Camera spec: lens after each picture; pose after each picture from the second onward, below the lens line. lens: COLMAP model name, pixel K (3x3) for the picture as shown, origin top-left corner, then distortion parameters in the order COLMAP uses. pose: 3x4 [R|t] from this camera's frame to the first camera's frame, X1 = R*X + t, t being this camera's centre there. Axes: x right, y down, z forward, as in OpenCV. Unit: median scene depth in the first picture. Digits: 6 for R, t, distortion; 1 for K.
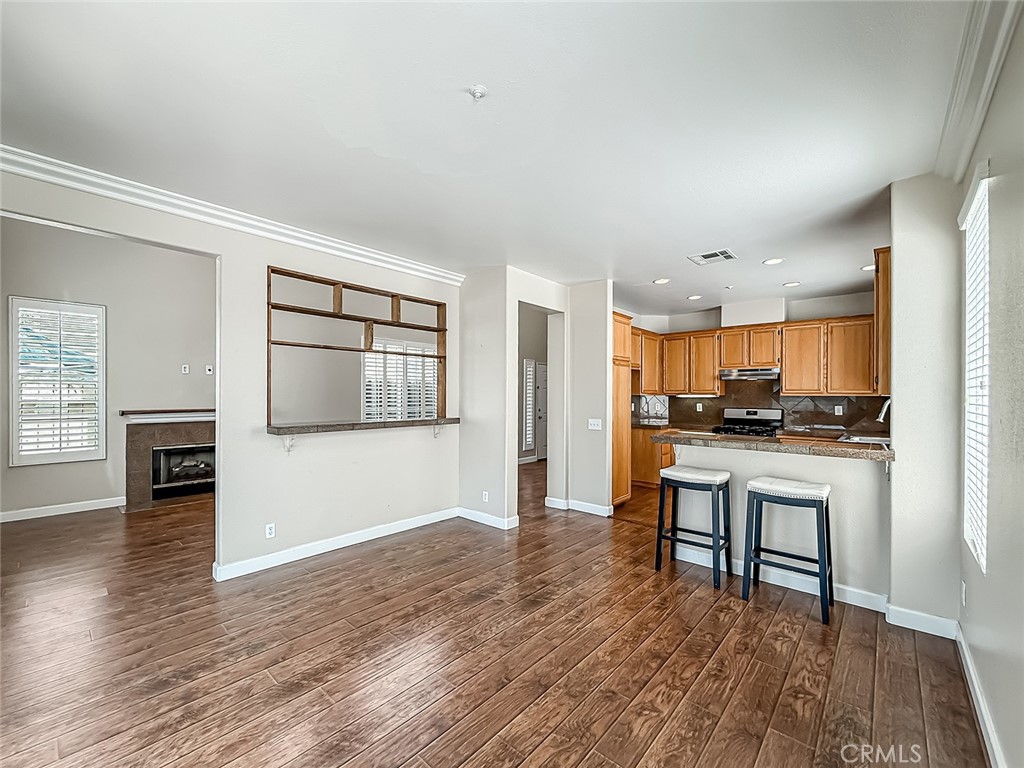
lens RADIAL K [[420.1, 0, 509.3], [0, 420.1, 395.2], [0, 0, 1]] dist [-0.001352, -0.000095]
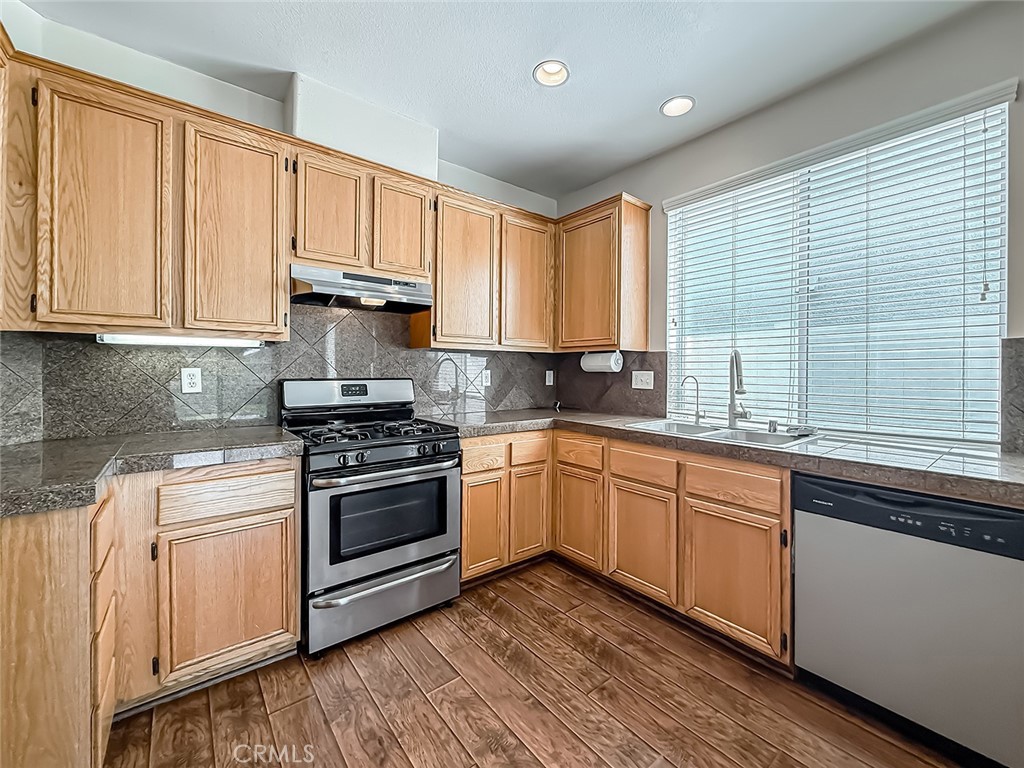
lens RADIAL K [[418.0, 0, 509.7], [0, 418.0, 368.5], [0, 0, 1]] dist [-0.000733, -0.000212]
pose [[0.175966, 0.000947, 0.984396, 0.222136], [-0.004450, 0.999990, -0.000167, 0.022466], [-0.984386, -0.004351, 0.175969, 0.826750]]
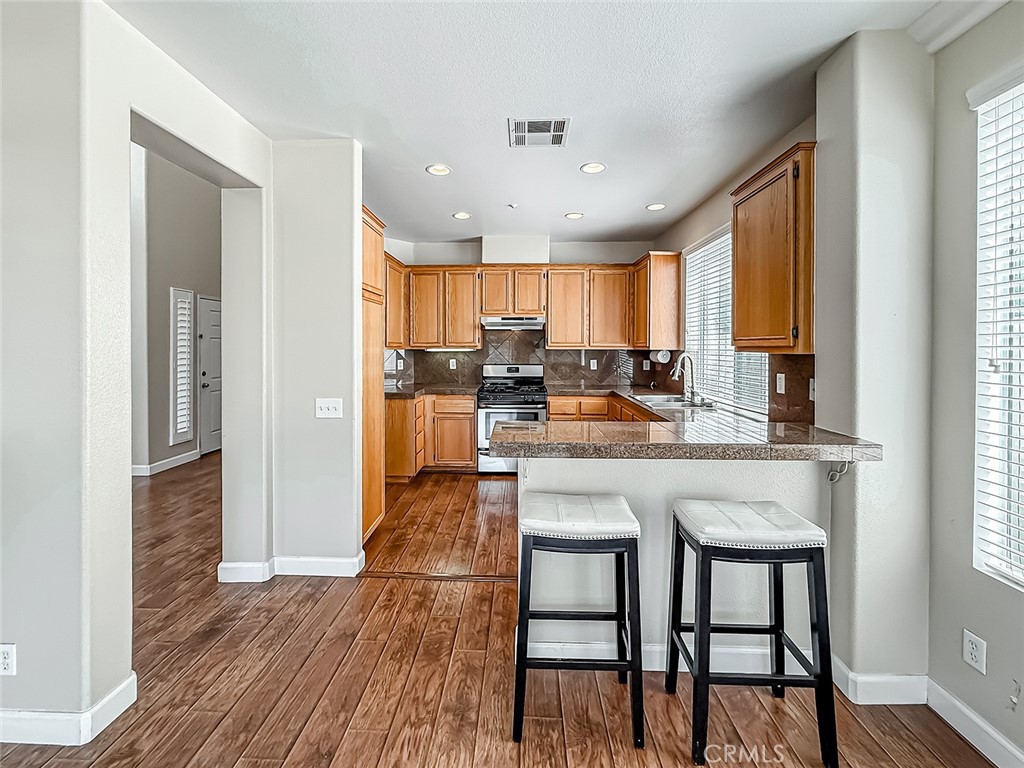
lens RADIAL K [[423.5, 0, 508.9], [0, 423.5, 346.9], [0, 0, 1]] dist [-0.004480, -0.000112]
pose [[0.768233, -0.005629, 0.640146, 0.030058], [0.002406, 0.999980, 0.005906, -0.008926], [-0.640166, -0.002997, 0.768231, 0.373999]]
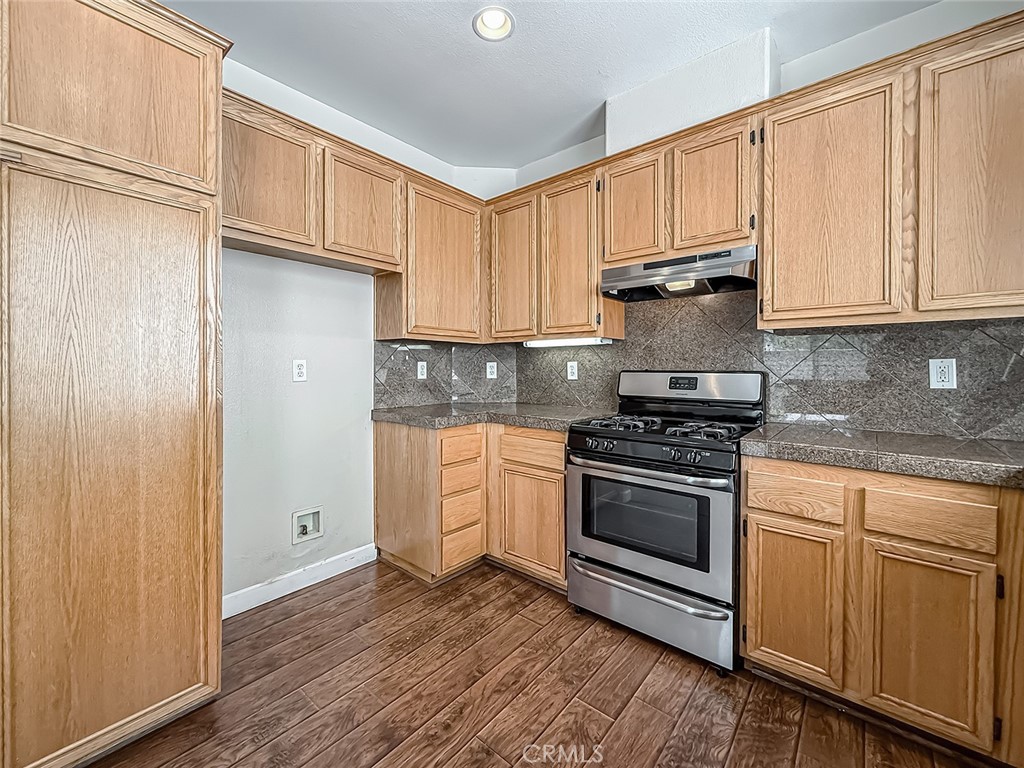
lens RADIAL K [[418.0, 0, 509.7], [0, 418.0, 368.5], [0, 0, 1]] dist [-0.000733, -0.000212]
pose [[0.999821, -0.002575, 0.018729, 0.438648], [0.002516, 0.999992, 0.003159, 0.029369], [-0.018737, -0.003111, 0.999820, 0.665901]]
